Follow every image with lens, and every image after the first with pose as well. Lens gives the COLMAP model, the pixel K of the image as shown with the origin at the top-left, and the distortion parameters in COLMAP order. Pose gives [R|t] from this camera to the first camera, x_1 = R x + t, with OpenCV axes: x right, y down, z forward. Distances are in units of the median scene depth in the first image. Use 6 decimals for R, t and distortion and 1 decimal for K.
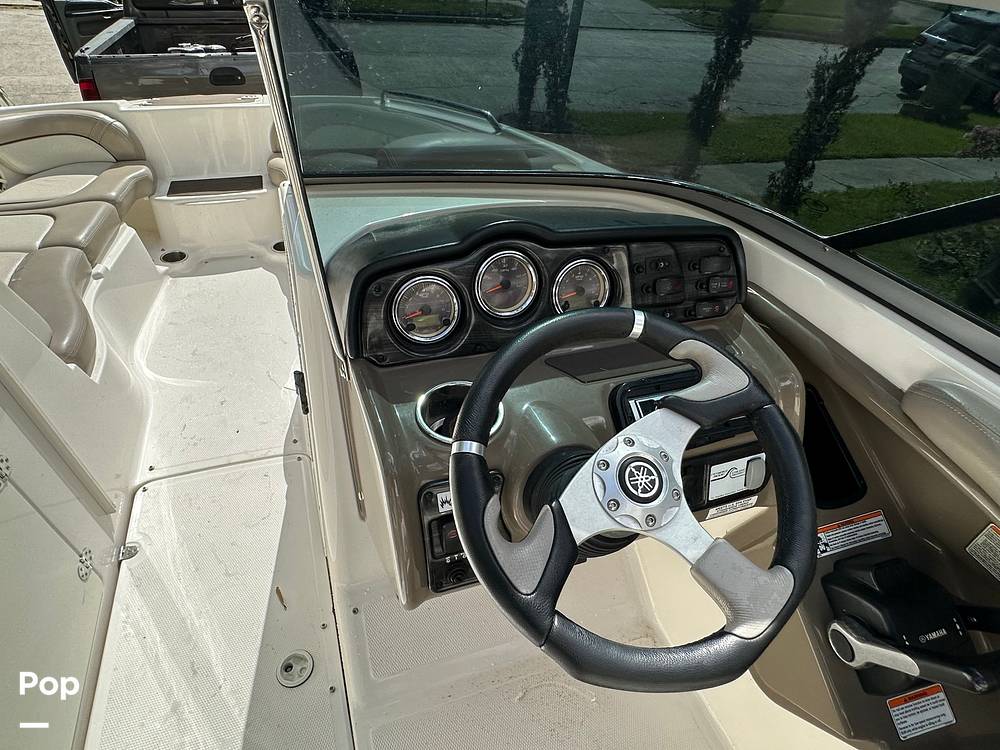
lens RADIAL K [[547.7, 0, 499.2], [0, 547.7, 384.2], [0, 0, 1]] dist [-0.007395, 0.001681]
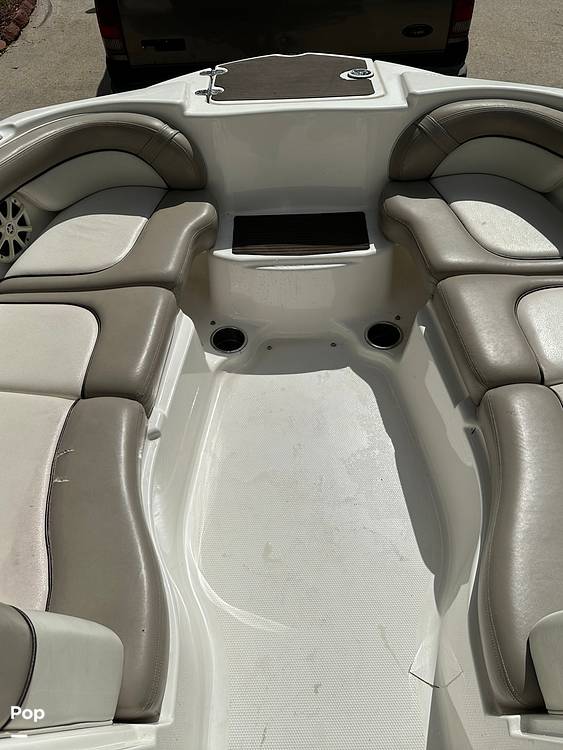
lens RADIAL K [[693.9, 0, 283.8], [0, 693.9, 377.2], [0, 0, 1]] dist [0.052832, 0.000000]
pose [[0.946988, 0.171733, -0.271517, -0.753041], [-0.137198, 0.980375, 0.141569, -0.826383], [0.290500, -0.096812, 0.951965, 0.510148]]
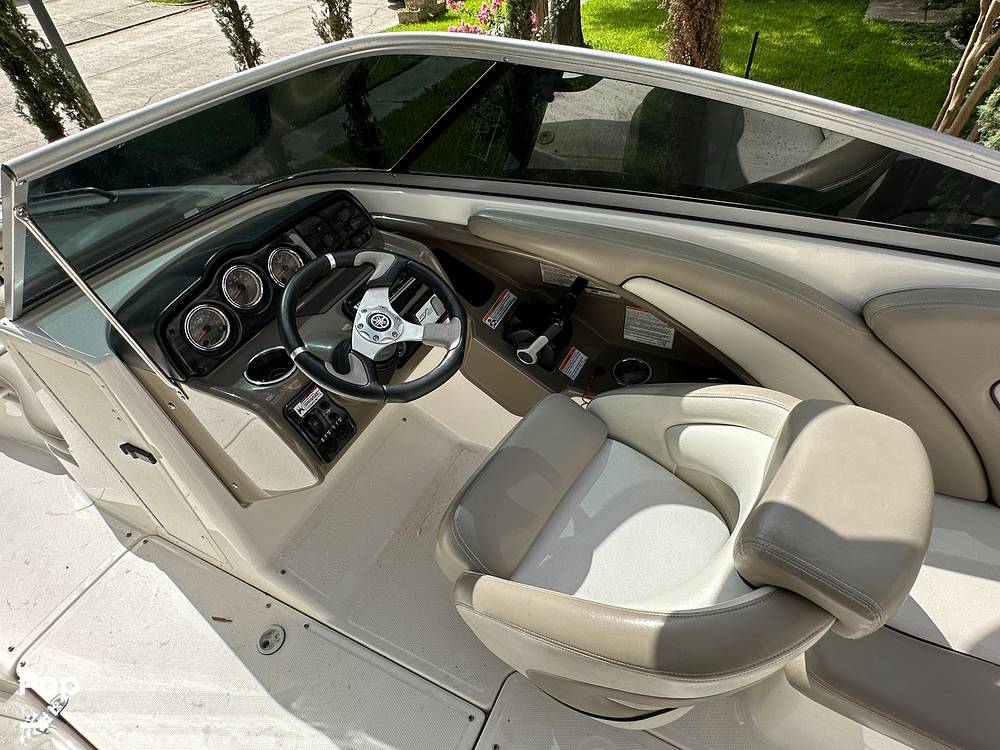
lens RADIAL K [[547.7, 0, 499.0], [0, 547.7, 379.4], [0, 0, 1]] dist [-0.007395, 0.001681]
pose [[0.707953, -0.580622, 0.402094, -0.206176], [0.558915, 0.808641, 0.183611, 0.123789], [-0.431759, 0.094748, 0.896999, -0.558166]]
